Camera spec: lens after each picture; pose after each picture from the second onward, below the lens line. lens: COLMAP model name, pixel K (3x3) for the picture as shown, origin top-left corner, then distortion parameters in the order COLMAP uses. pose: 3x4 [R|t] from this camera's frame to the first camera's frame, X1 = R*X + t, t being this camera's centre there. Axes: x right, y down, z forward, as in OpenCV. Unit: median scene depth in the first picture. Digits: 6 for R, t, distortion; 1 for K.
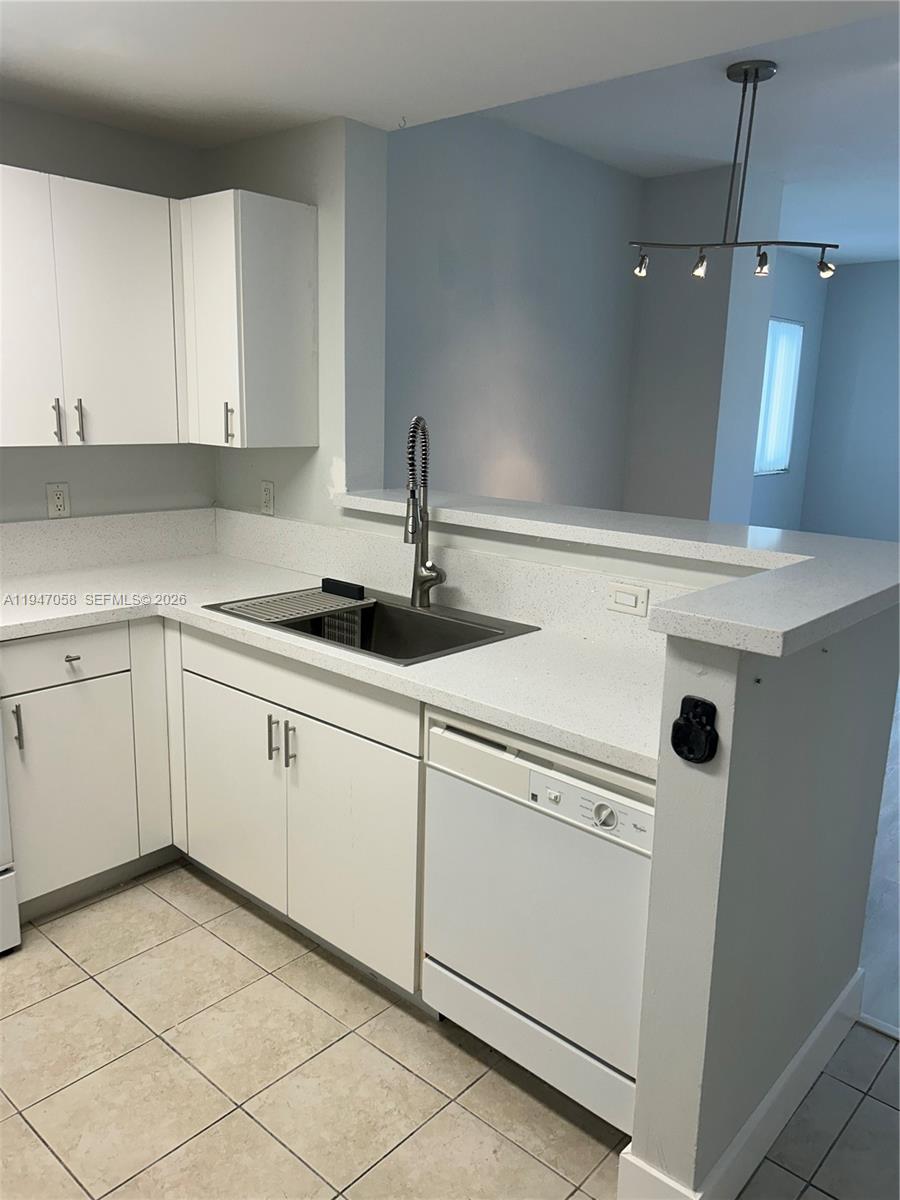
lens RADIAL K [[904.1, 0, 450.0], [0, 904.1, 600.0], [0, 0, 1]] dist [0.032027, -0.041225]
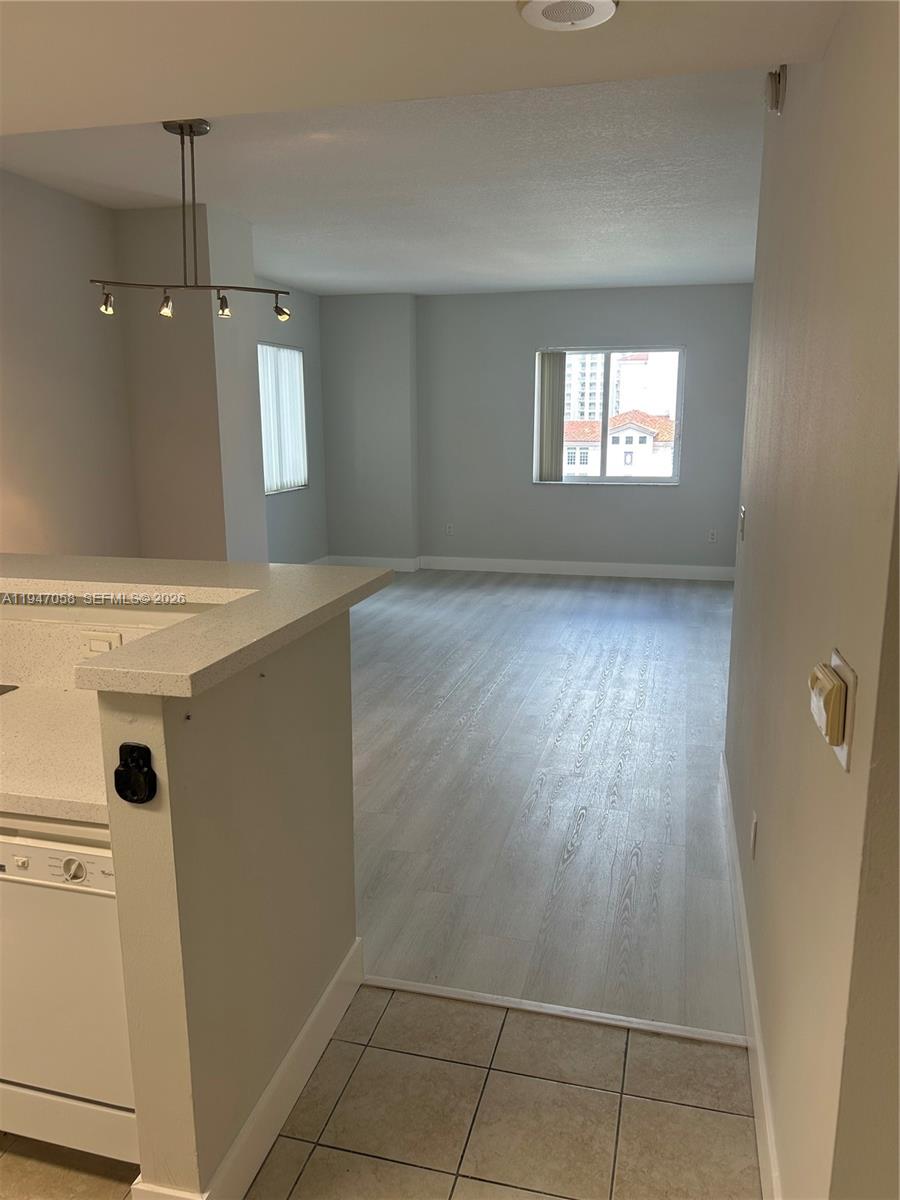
lens RADIAL K [[904.1, 0, 450.0], [0, 904.1, 600.0], [0, 0, 1]] dist [0.032027, -0.041225]
pose [[0.885299, -0.120794, 0.449060, 0.121601], [0.126758, 0.991790, 0.016886, -0.026650], [-0.447413, 0.041973, 0.893342, -0.116597]]
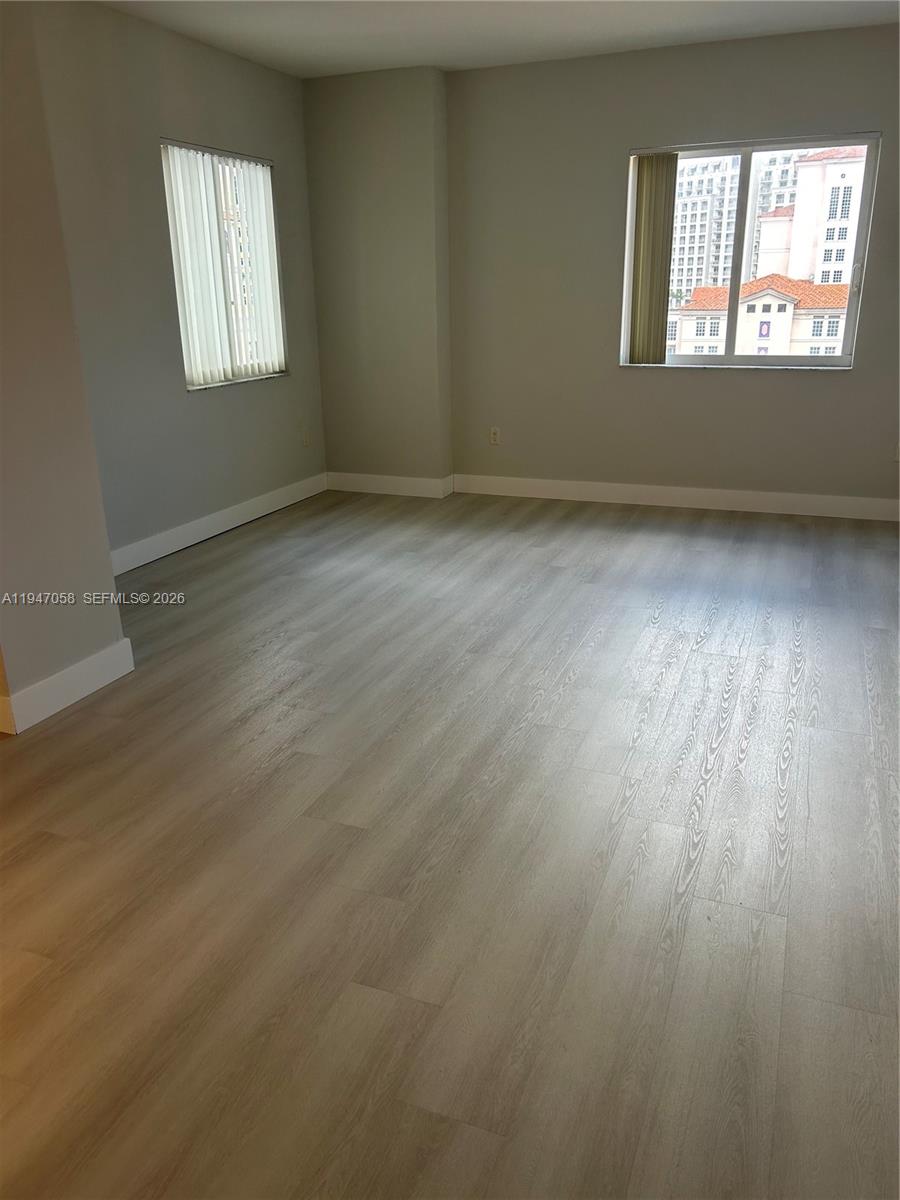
lens RADIAL K [[912.2, 0, 451.2], [0, 912.2, 596.8], [0, 0, 1]] dist [0.036819, -0.031952]
pose [[0.935376, -0.151859, 0.319390, 1.133777], [0.116503, 0.985018, 0.127150, -0.202830], [-0.333913, -0.081723, 0.939054, 1.183403]]
